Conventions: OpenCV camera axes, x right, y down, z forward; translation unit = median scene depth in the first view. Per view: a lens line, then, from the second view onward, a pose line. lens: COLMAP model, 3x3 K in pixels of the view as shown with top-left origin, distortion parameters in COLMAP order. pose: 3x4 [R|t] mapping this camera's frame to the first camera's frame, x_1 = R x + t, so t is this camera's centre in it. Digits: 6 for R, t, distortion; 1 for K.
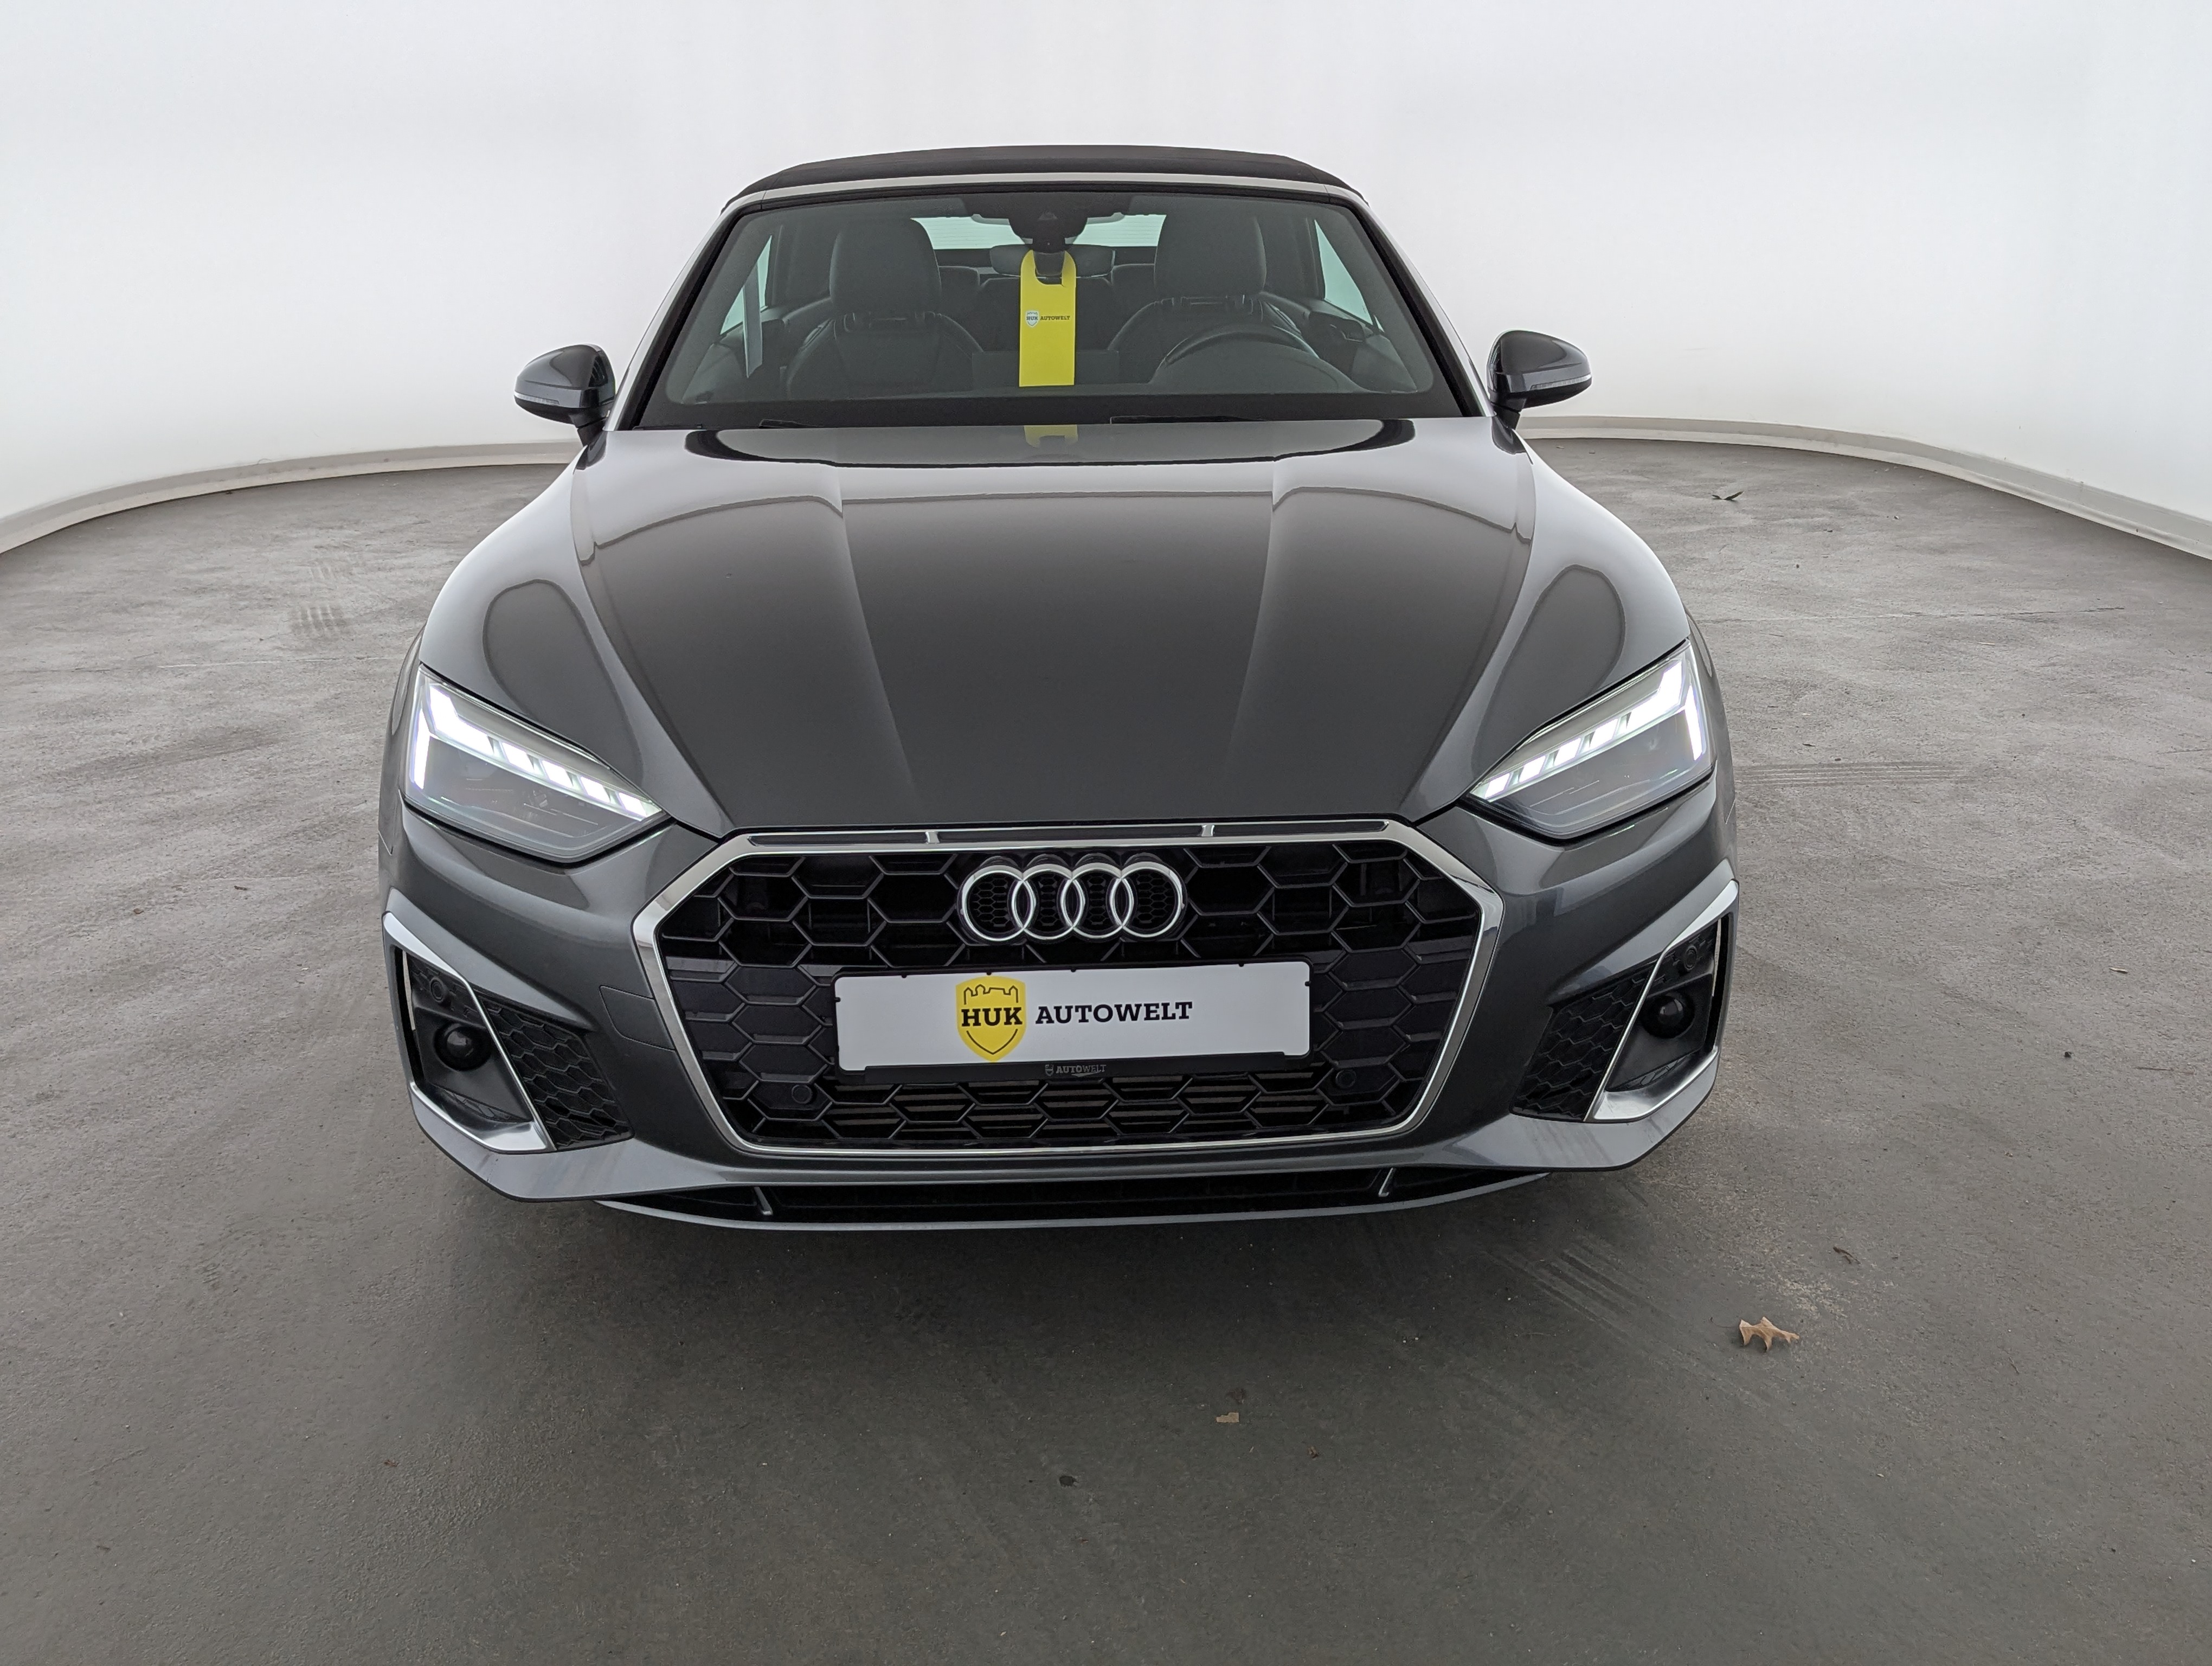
lens RADIAL K [[1993.9, 0, 1108.7], [0, 1993.9, 879.7], [0, 0, 1]] dist [0.062999, -0.009062]
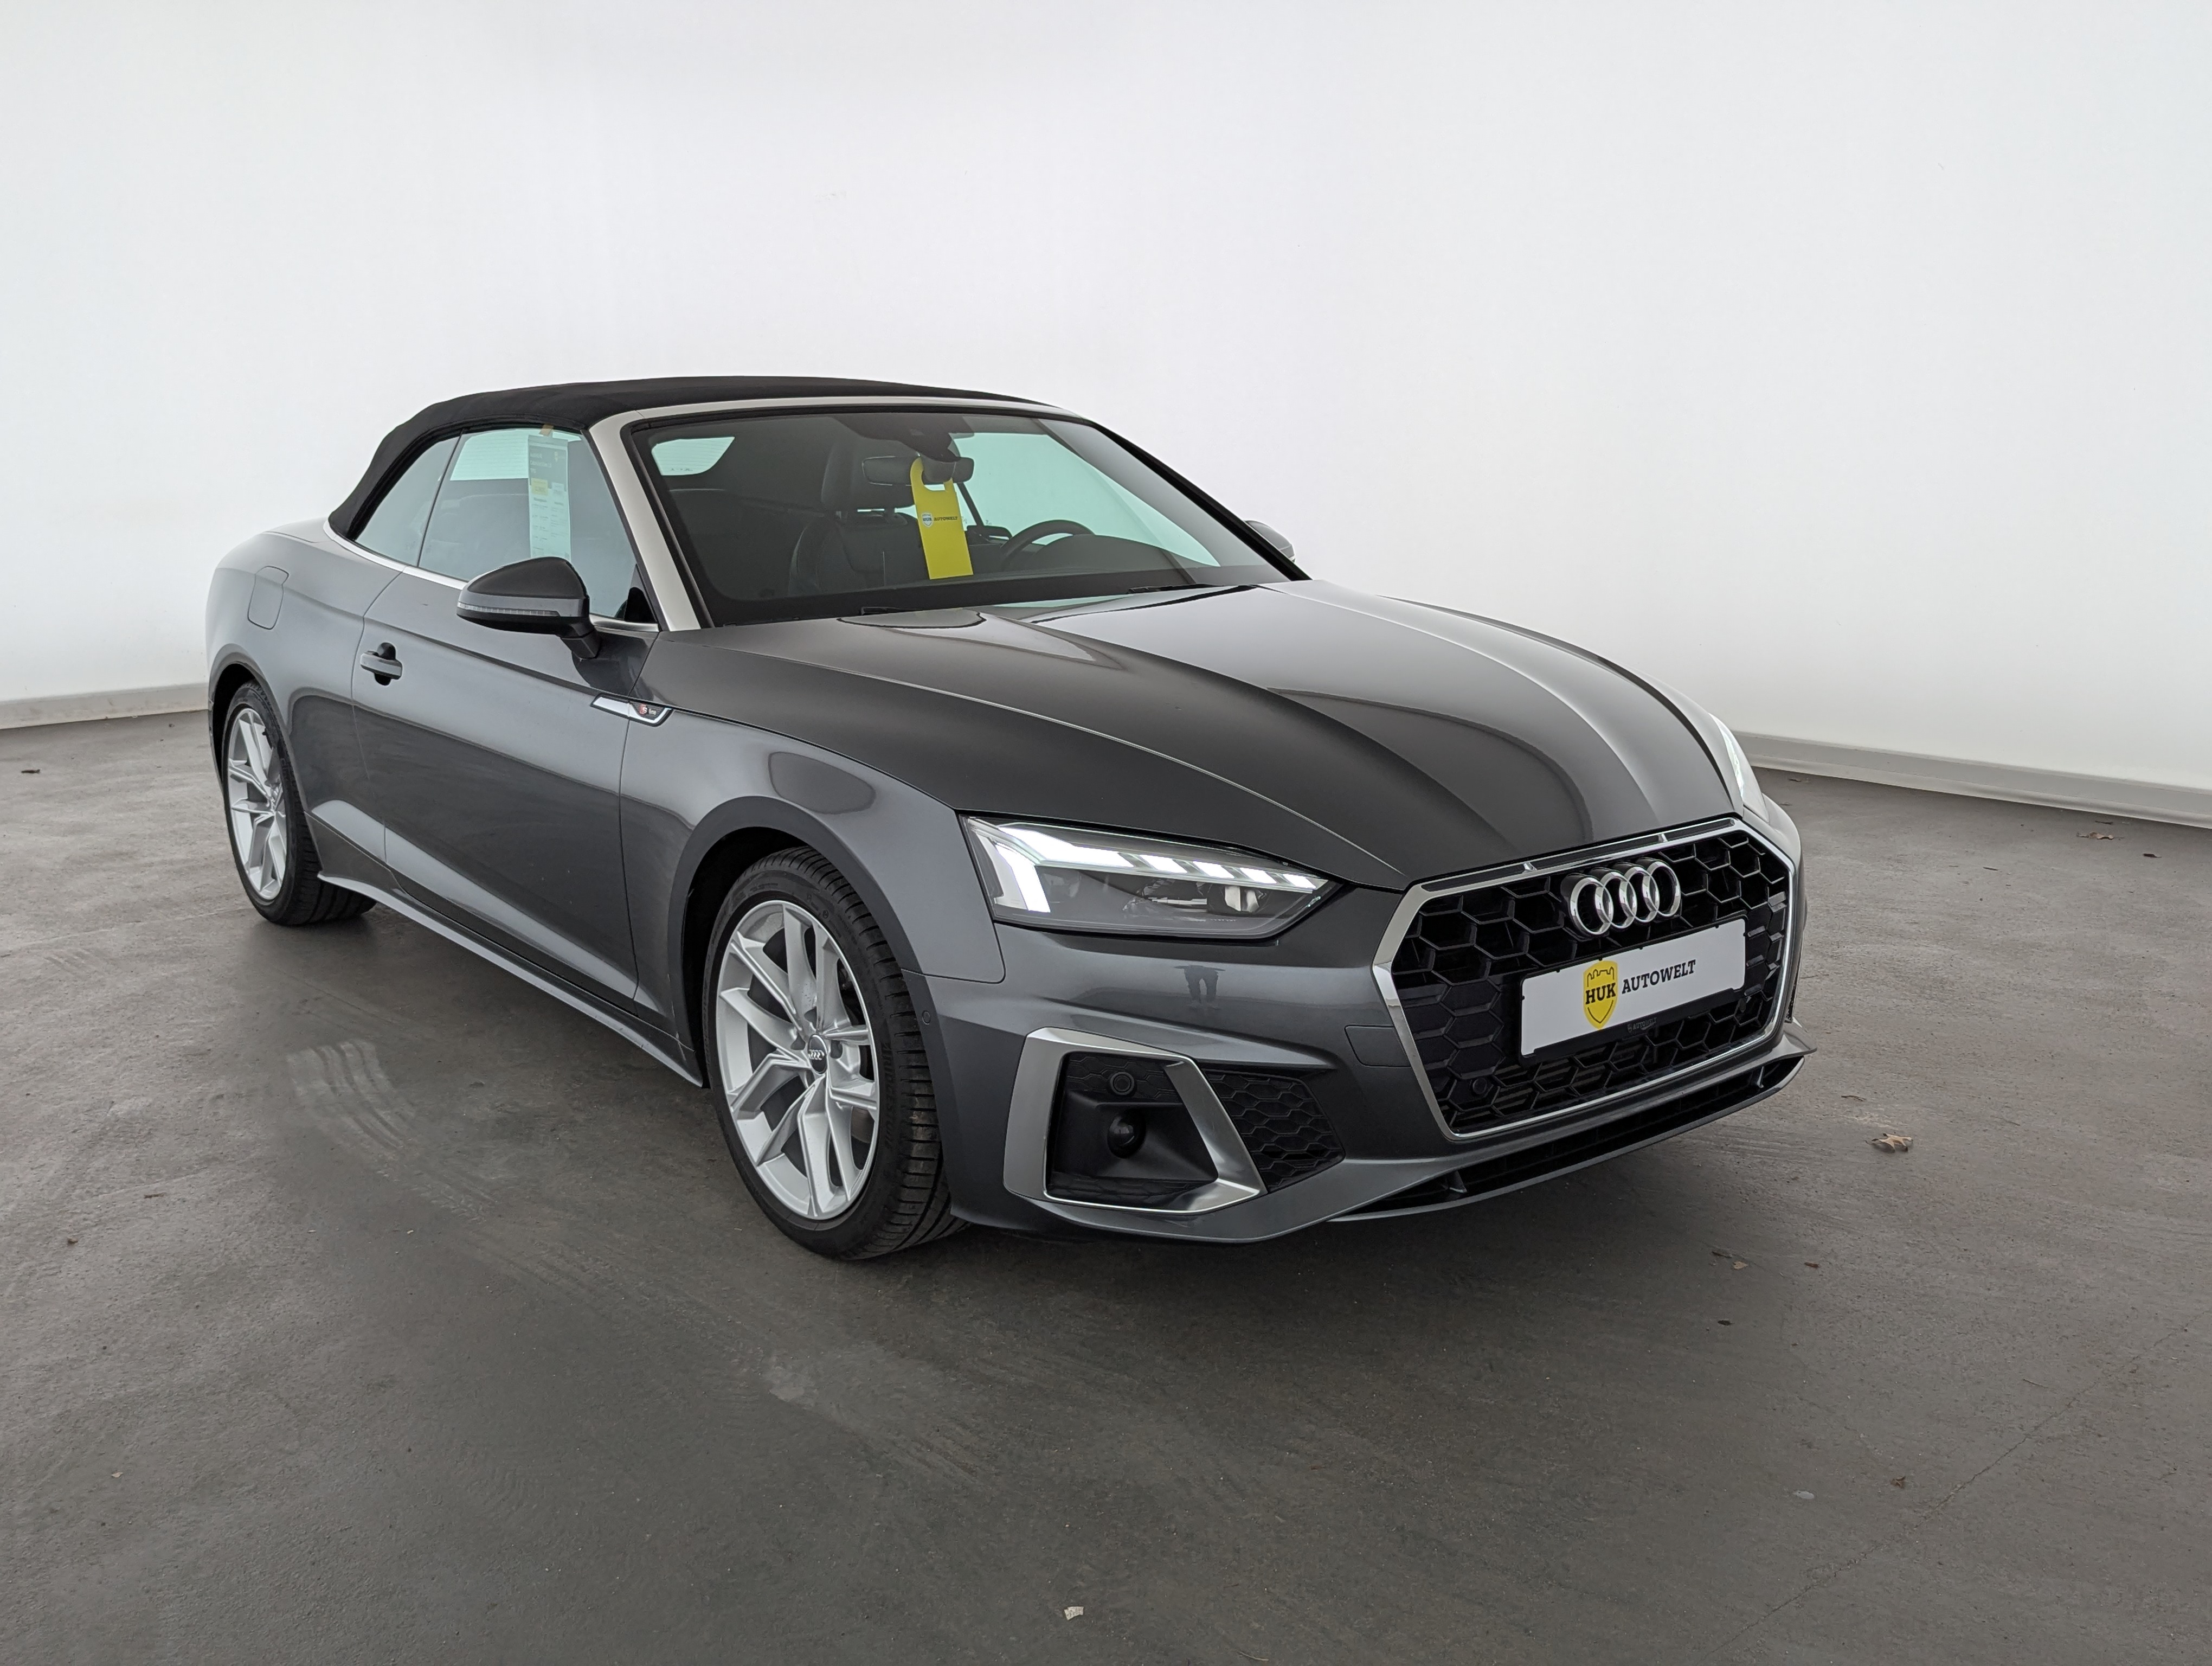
lens RADIAL K [[1993.9, 0, 1108.7], [0, 1993.9, 879.7], [0, 0, 1]] dist [0.062999, -0.009062]
pose [[0.817207, -0.129708, 0.561558, -1.041498], [0.196847, 0.978570, -0.060432, 0.011649], [-0.541686, 0.159927, 0.825227, 0.080569]]
